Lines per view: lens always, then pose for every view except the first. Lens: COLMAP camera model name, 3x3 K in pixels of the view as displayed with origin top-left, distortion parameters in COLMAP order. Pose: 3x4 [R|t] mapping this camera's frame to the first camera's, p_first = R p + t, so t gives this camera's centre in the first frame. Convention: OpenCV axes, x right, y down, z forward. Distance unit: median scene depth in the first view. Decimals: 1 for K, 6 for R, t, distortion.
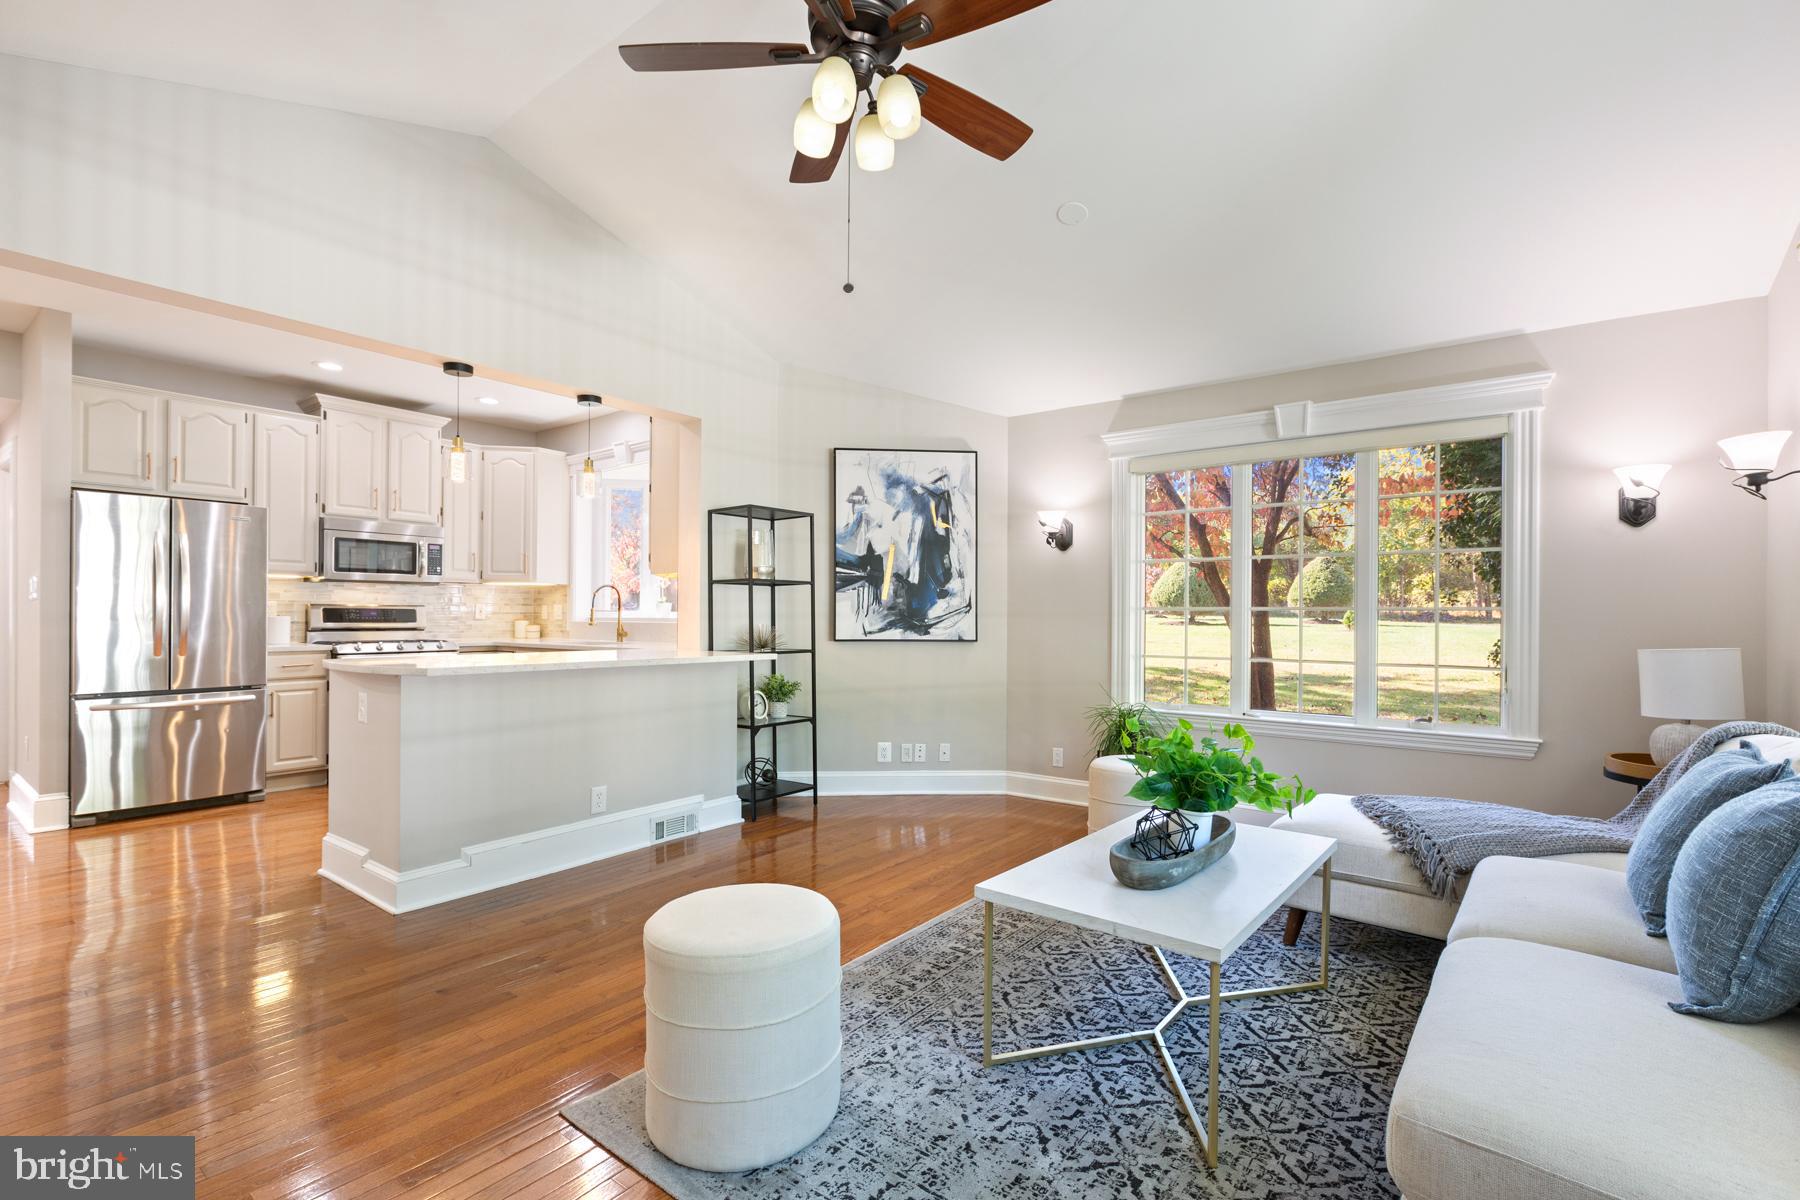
lens RADIAL K [[803.4, 0, 908.3], [0, 803.4, 608.1], [0, 0, 1]] dist [0.004298, -0.001756]
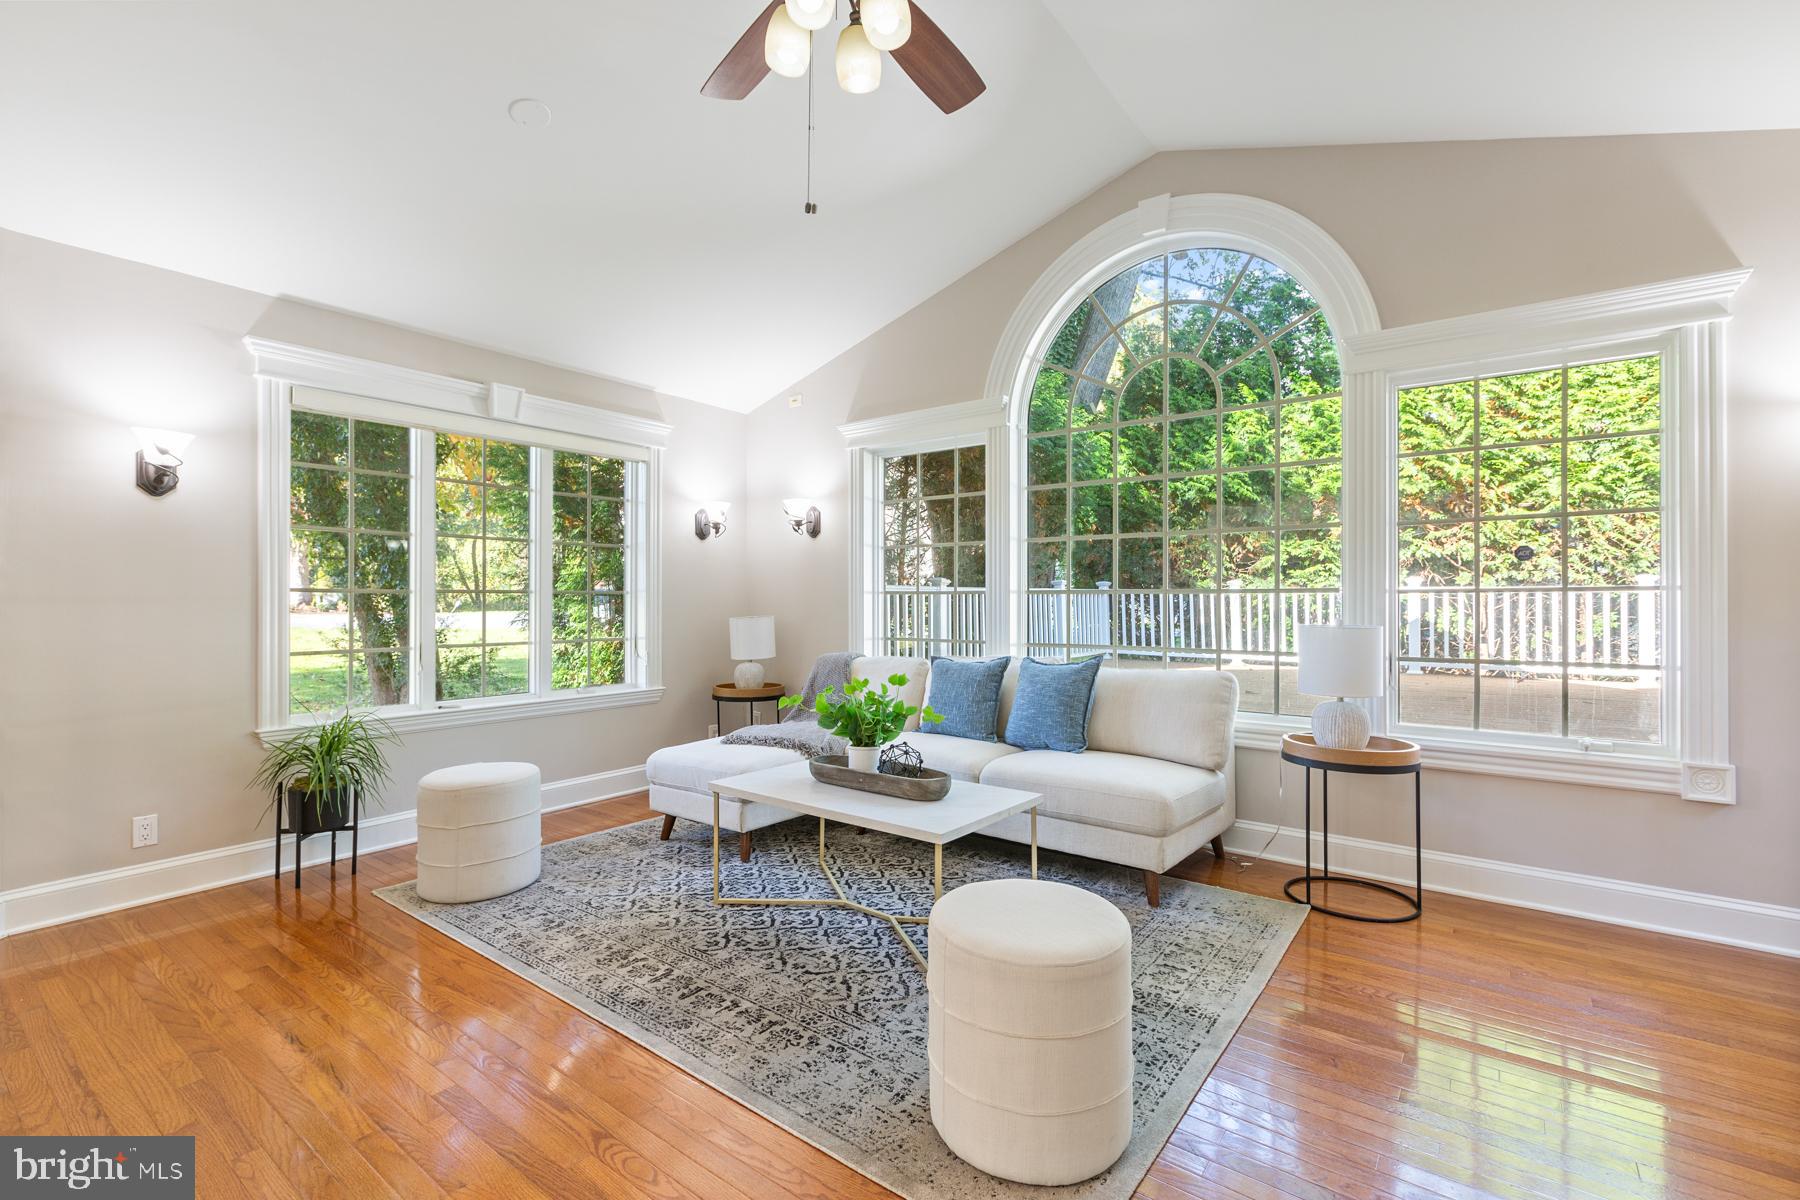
lens RADIAL K [[803.4, 0, 890.7], [0, 803.4, 594.2], [0, 0, 1]] dist [0.004298, -0.001756]
pose [[-0.000478, -0.009696, 0.999953, -0.802083], [-0.016199, 0.999822, 0.009687, -0.019341], [-0.999869, -0.016194, -0.000635, 0.788904]]
